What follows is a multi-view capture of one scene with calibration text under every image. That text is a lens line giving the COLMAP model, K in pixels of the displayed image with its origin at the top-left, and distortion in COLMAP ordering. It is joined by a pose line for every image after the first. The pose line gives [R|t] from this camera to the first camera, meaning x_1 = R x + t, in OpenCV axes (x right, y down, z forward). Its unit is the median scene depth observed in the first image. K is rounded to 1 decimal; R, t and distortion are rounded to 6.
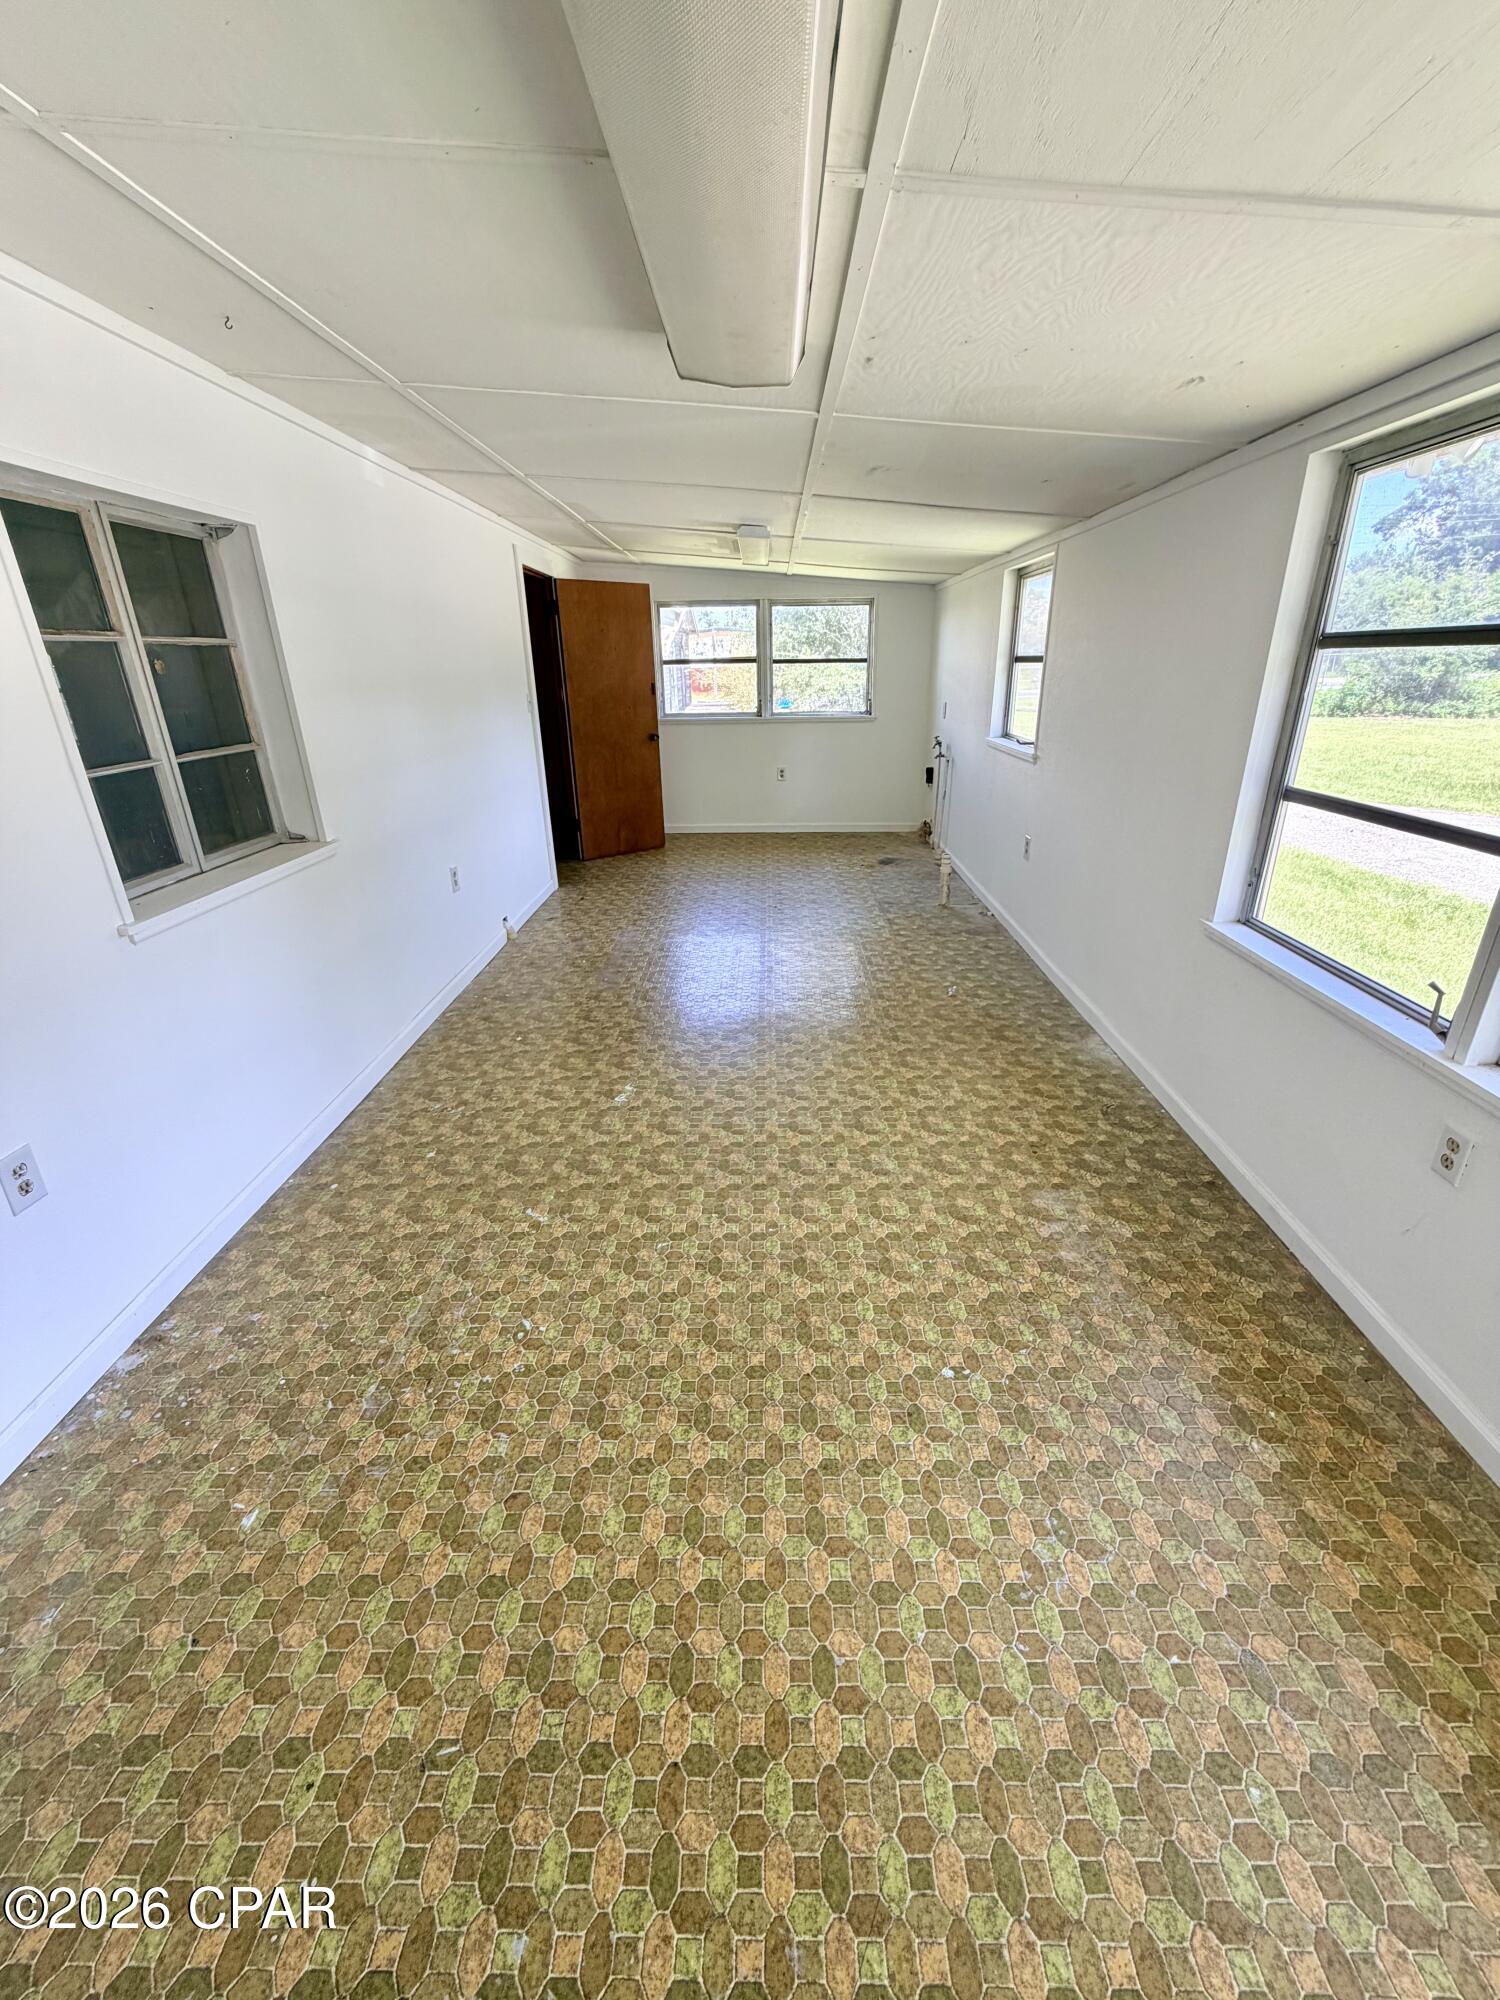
lens RADIAL K [[803.7, 0, 756.2], [0, 803.7, 988.8], [0, 0, 1]] dist [0.000147, -0.000004]
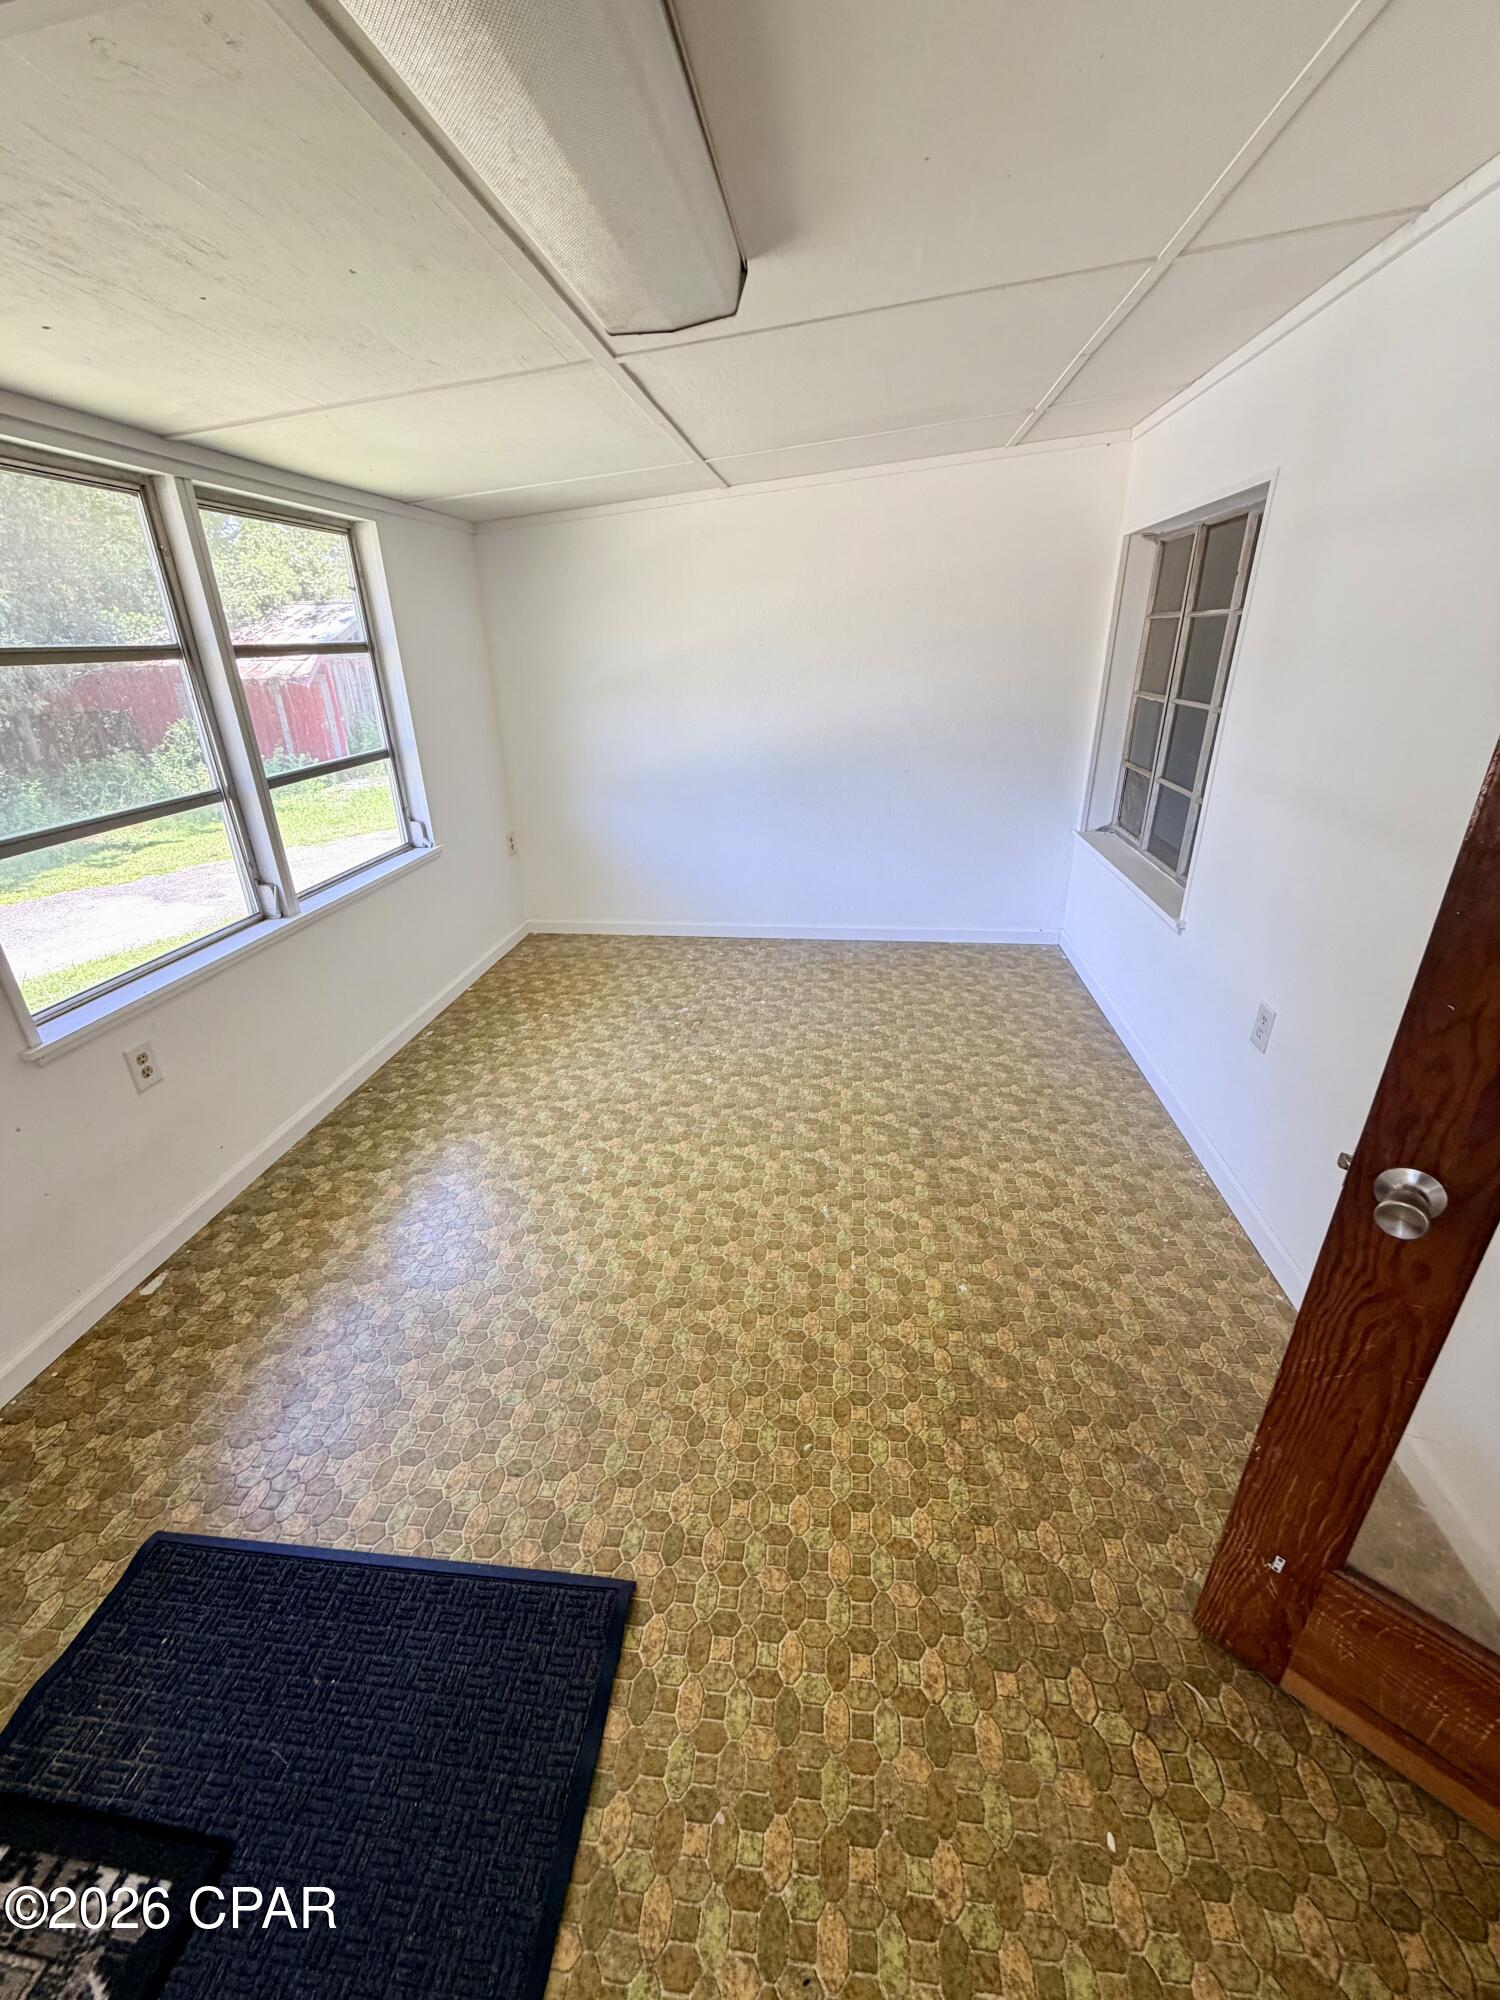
lens RADIAL K [[803.7, 0, 759.2], [0, 803.7, 1011.9], [0, 0, 1]] dist [0.000147, -0.000004]
pose [[-0.994356, 0.003111, 0.106050, 0.012325], [0.079558, 0.683167, 0.725915, -0.397905], [-0.070192, 0.730255, -0.679559, 0.974025]]
